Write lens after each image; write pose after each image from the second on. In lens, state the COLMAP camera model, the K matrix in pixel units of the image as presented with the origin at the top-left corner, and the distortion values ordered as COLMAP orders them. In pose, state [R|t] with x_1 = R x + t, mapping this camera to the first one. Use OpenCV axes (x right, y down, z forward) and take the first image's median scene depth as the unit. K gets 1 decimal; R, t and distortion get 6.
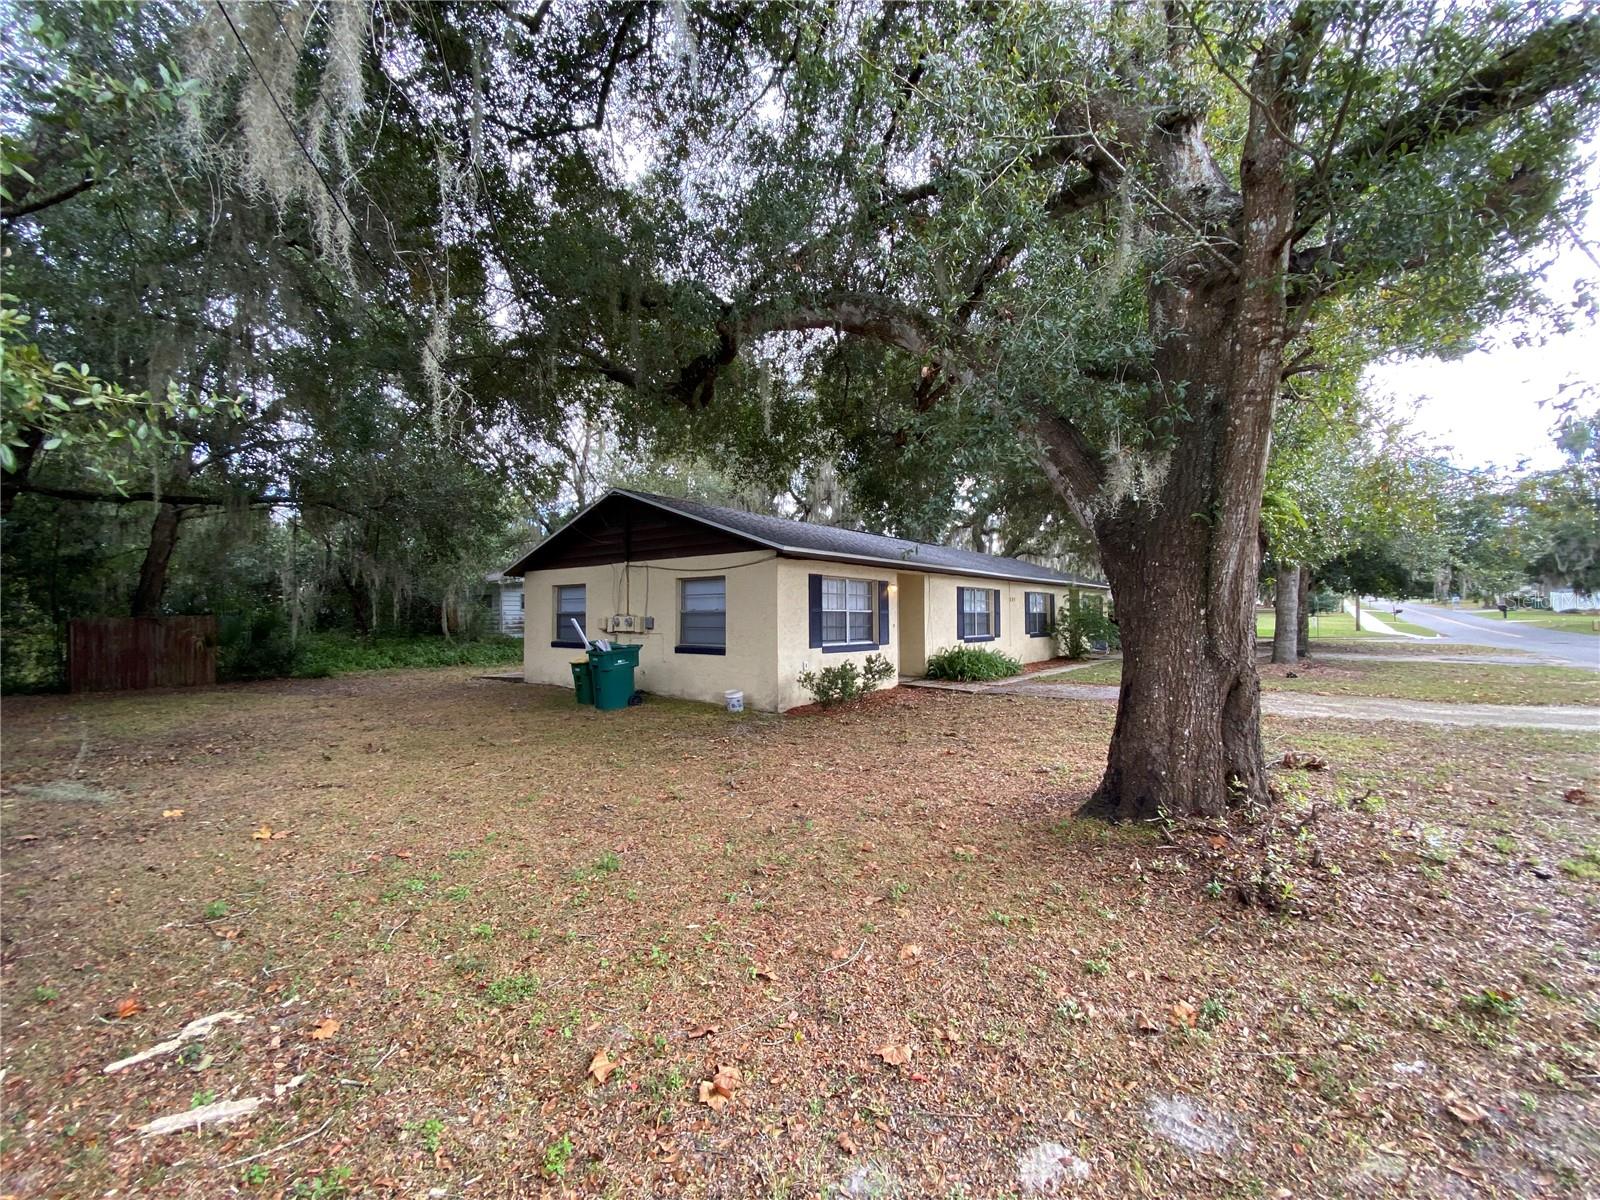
lens RADIAL K [[650.8, 0, 802.5], [0, 650.8, 601.1], [0, 0, 1]] dist [0.067287, -0.043641]
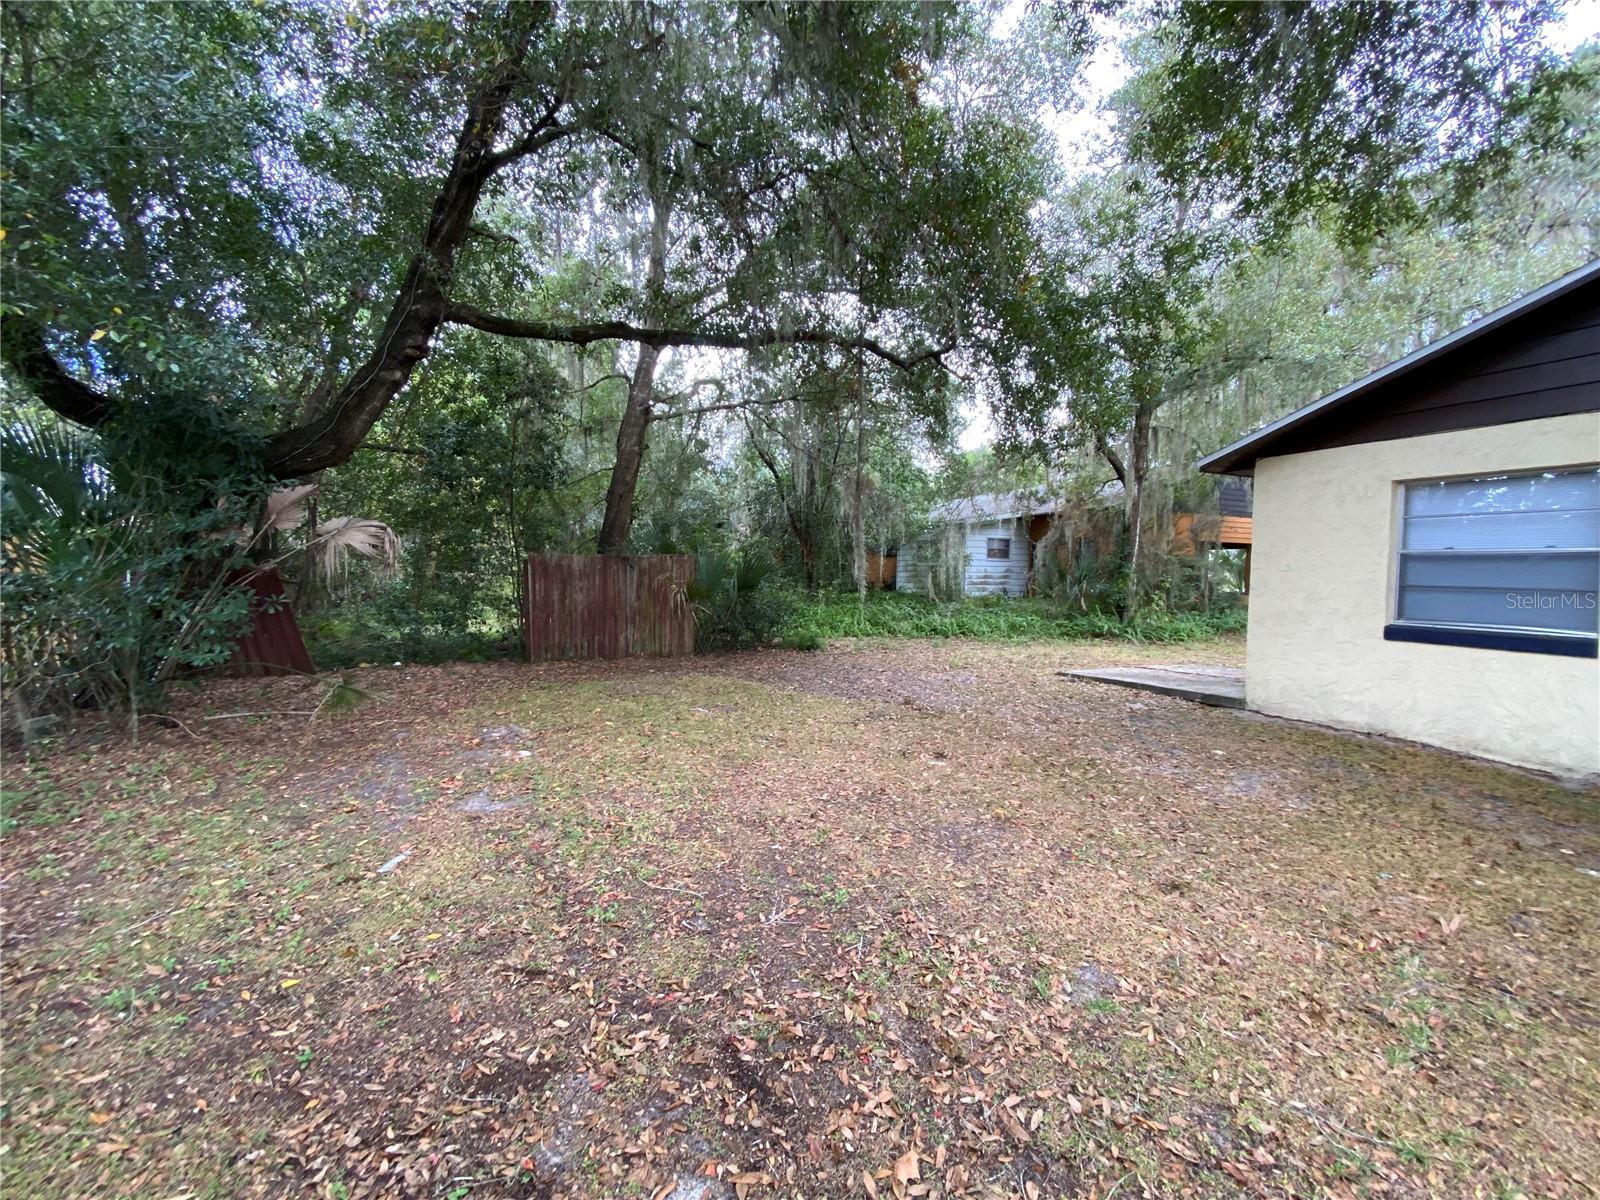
lens RADIAL K [[650.8, 0, 802.5], [0, 650.8, 601.1], [0, 0, 1]] dist [0.067287, -0.043641]
pose [[0.882321, 0.034804, -0.469360, -0.421760], [0.002784, 0.996859, 0.079154, 0.013514], [0.470640, -0.071146, 0.879452, 0.418923]]
